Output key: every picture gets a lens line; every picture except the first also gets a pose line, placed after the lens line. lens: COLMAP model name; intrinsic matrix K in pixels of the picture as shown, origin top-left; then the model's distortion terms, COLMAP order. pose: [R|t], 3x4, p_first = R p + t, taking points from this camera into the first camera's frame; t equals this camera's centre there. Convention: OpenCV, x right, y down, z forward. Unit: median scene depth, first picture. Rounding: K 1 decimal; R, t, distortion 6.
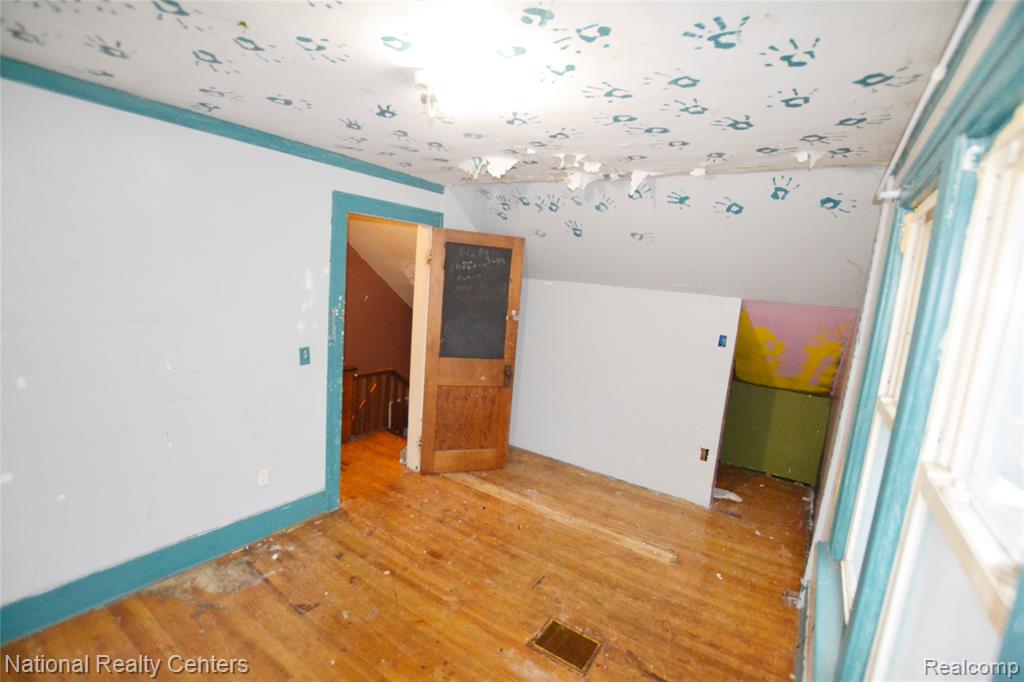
lens RADIAL K [[457.7, 0, 508.0], [0, 457.7, 343.2], [0, 0, 1]] dist [-0.026035, 0.002065]
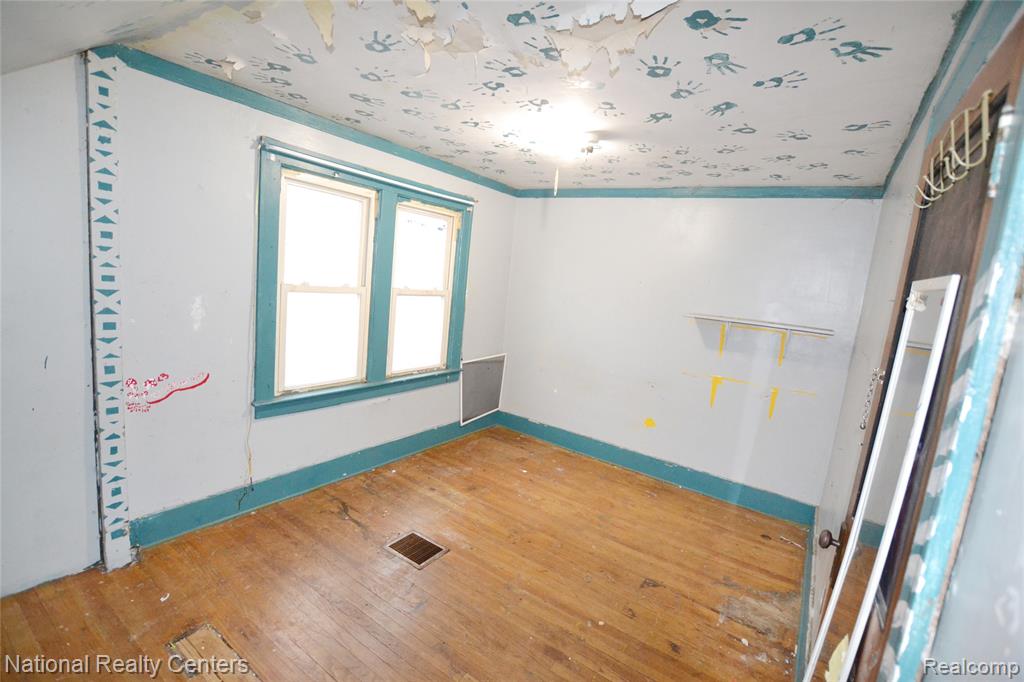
lens RADIAL K [[457.7, 0, 505.6], [0, 457.7, 341.7], [0, 0, 1]] dist [-0.026035, 0.002065]
pose [[-0.984323, -0.175833, -0.013837, 0.010797], [-0.172385, 0.942492, 0.286344, -0.243809], [-0.037307, 0.284240, -0.958027, 2.134753]]
